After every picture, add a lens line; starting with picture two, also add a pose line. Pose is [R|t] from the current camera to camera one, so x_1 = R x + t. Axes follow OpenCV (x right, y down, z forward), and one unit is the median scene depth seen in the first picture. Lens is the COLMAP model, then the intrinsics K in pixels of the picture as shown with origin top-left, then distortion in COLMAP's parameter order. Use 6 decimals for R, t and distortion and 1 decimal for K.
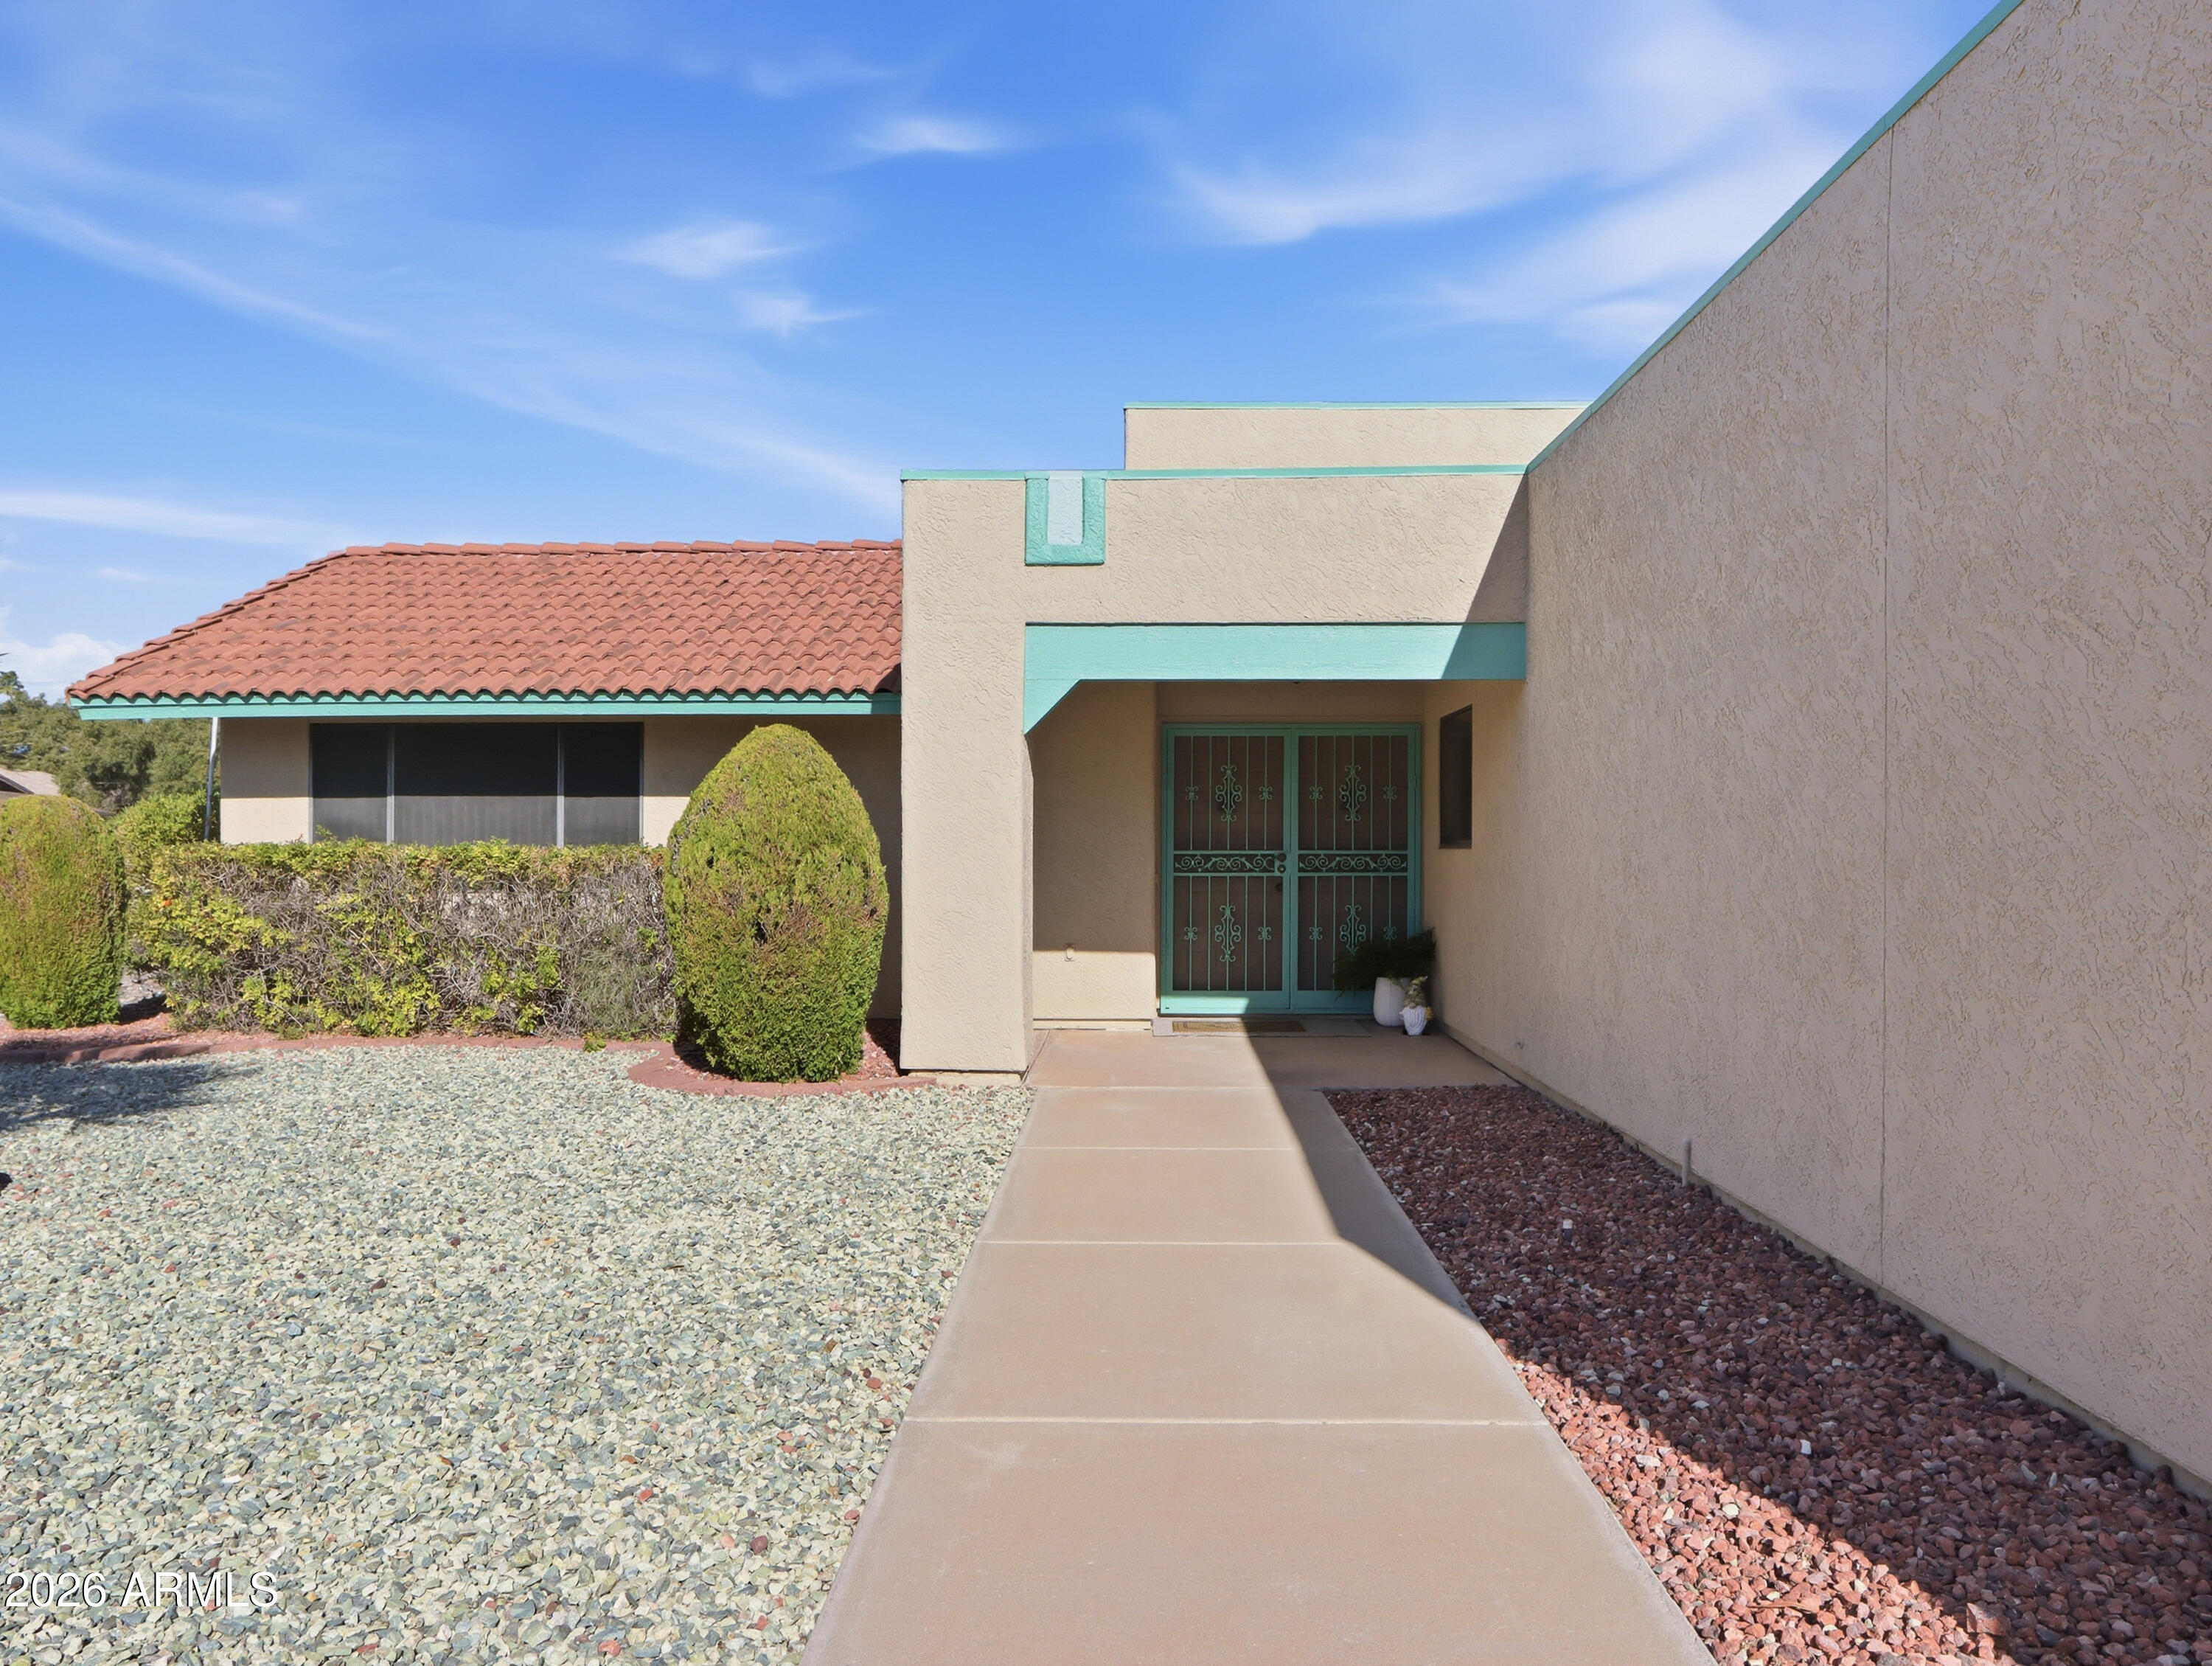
lens RADIAL K [[1395.2, 0, 1106.0], [0, 1395.2, 833.0], [0, 0, 1]] dist [-0.000889, -0.000077]
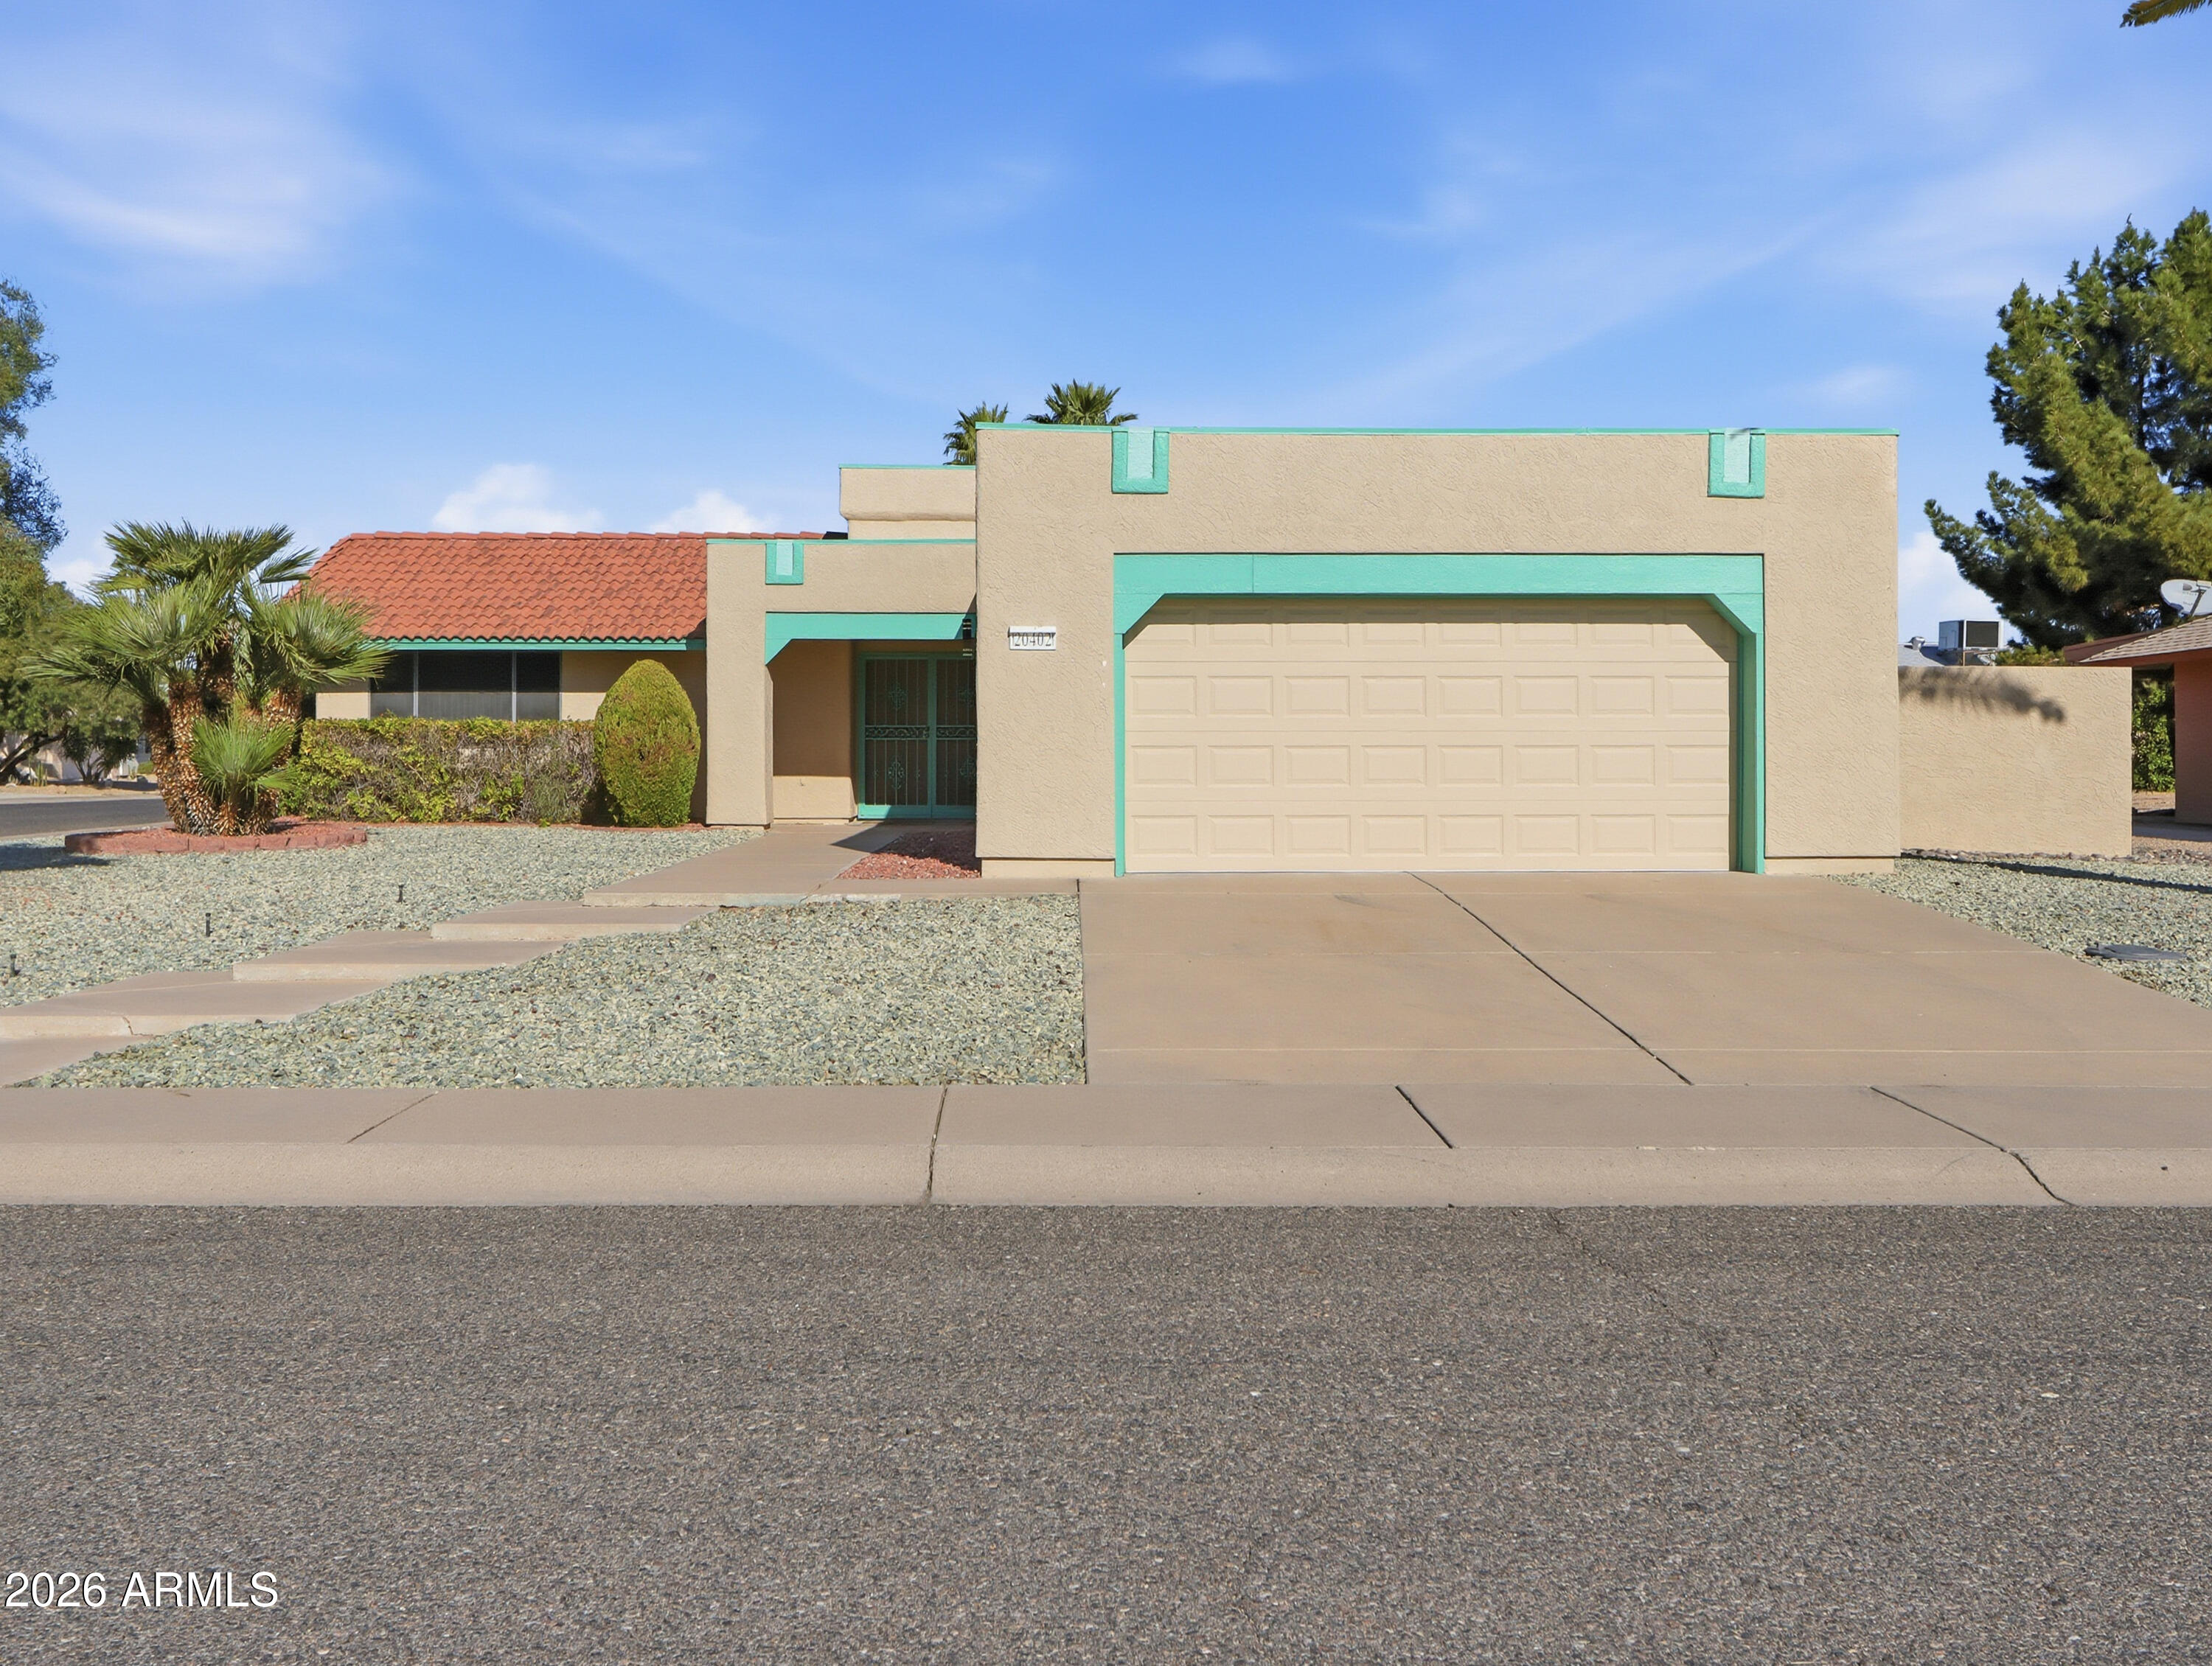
lens RADIAL K [[1911.1, 0, 1106.1], [0, 1911.1, 777.7], [0, 0, 1]] dist [0.003247, 0.001560]
pose [[0.998711, 0.000114, 0.050766, 0.253347], [-0.000983, 0.999853, 0.017093, 0.041089], [-0.050757, -0.017121, 0.998564, -1.569082]]
